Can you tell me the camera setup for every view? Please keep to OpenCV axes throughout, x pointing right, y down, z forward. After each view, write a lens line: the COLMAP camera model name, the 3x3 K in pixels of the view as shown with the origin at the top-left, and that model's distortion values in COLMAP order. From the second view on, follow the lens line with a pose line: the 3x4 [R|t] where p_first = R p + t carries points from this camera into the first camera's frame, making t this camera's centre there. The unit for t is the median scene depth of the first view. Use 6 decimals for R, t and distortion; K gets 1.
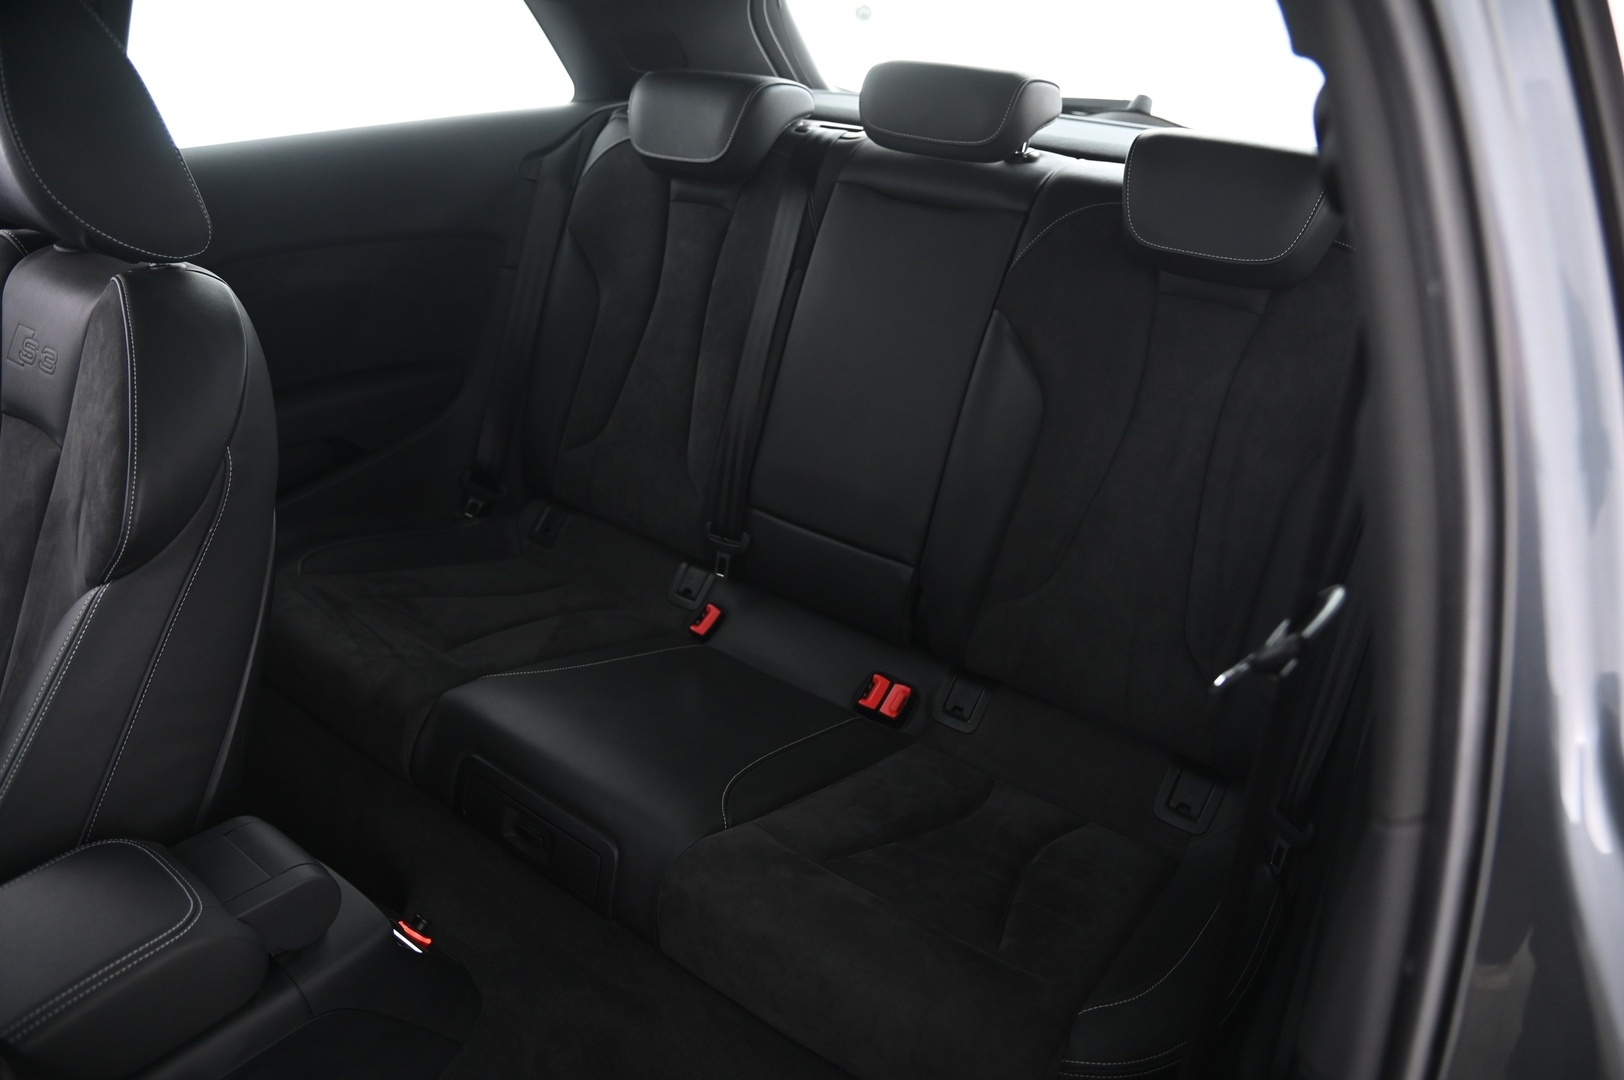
lens RADIAL K [[1103.6, 0, 818.9], [0, 1103.6, 549.8], [0, 0, 1]] dist [-0.124131, 0.069961]
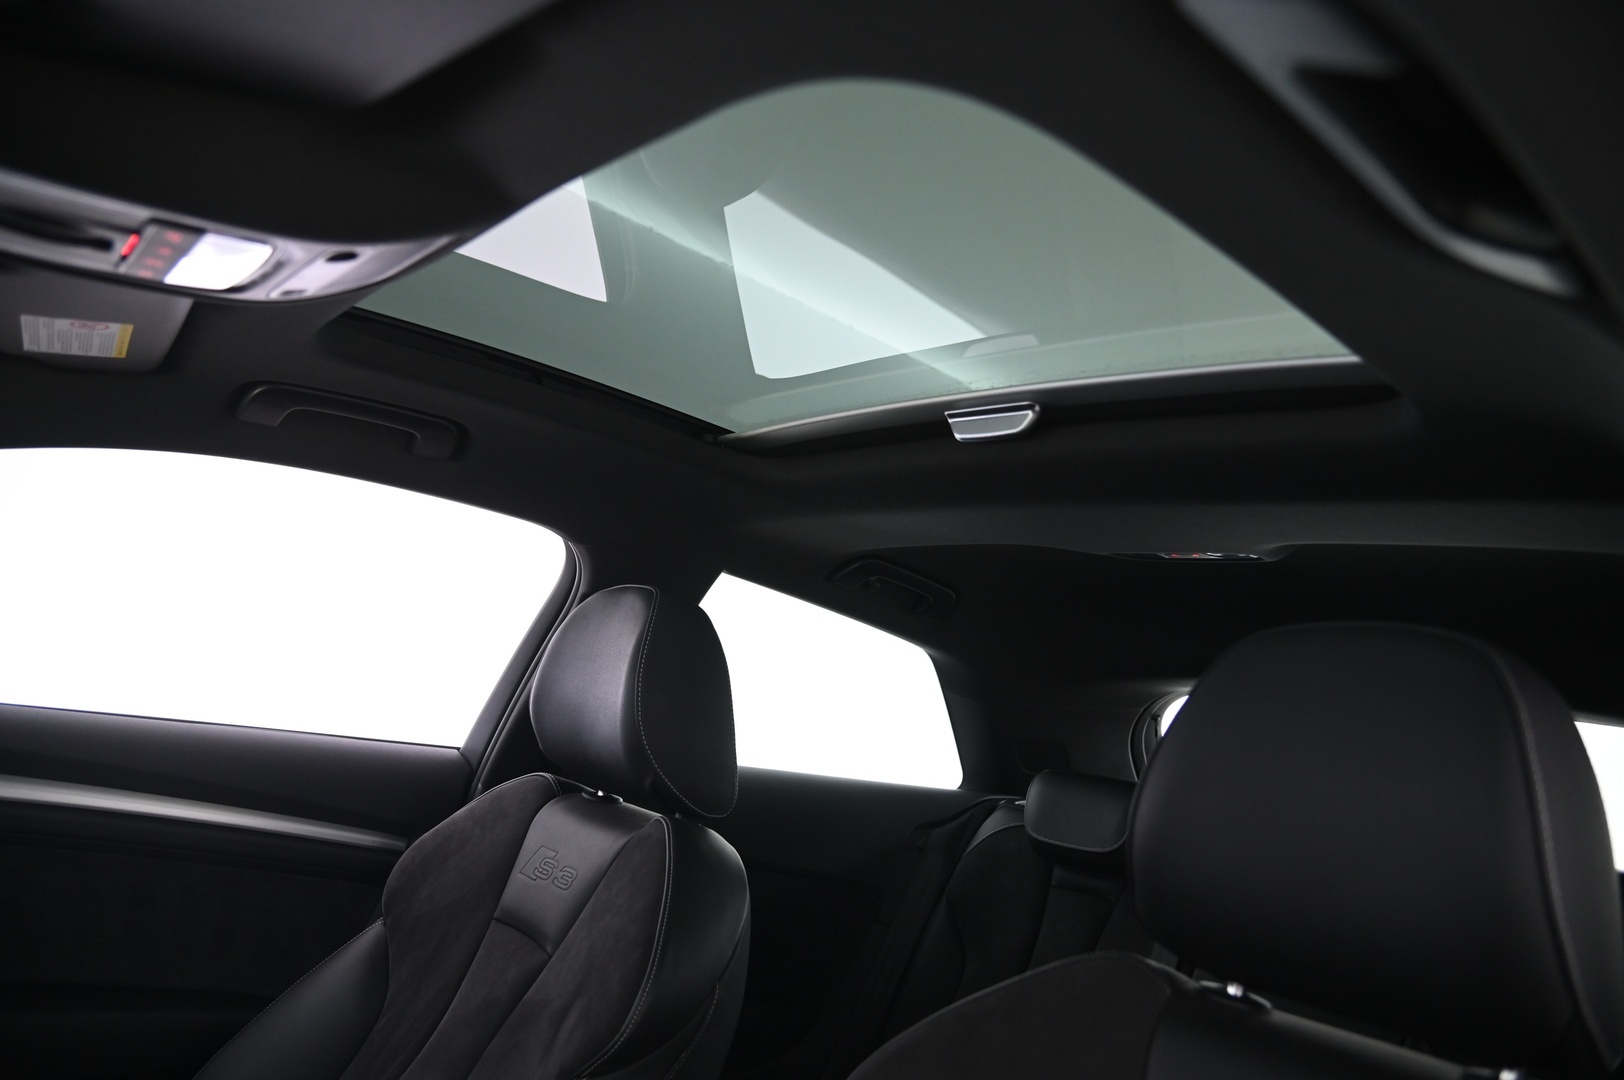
lens RADIAL K [[1103.6, 0, 818.9], [0, 1103.6, 549.8], [0, 0, 1]] dist [-0.124131, 0.069961]
pose [[0.963738, 0.097121, -0.248547, -0.128480], [-0.229812, 0.775471, -0.588074, 0.101893], [0.135627, 0.623868, 0.769671, -0.049248]]
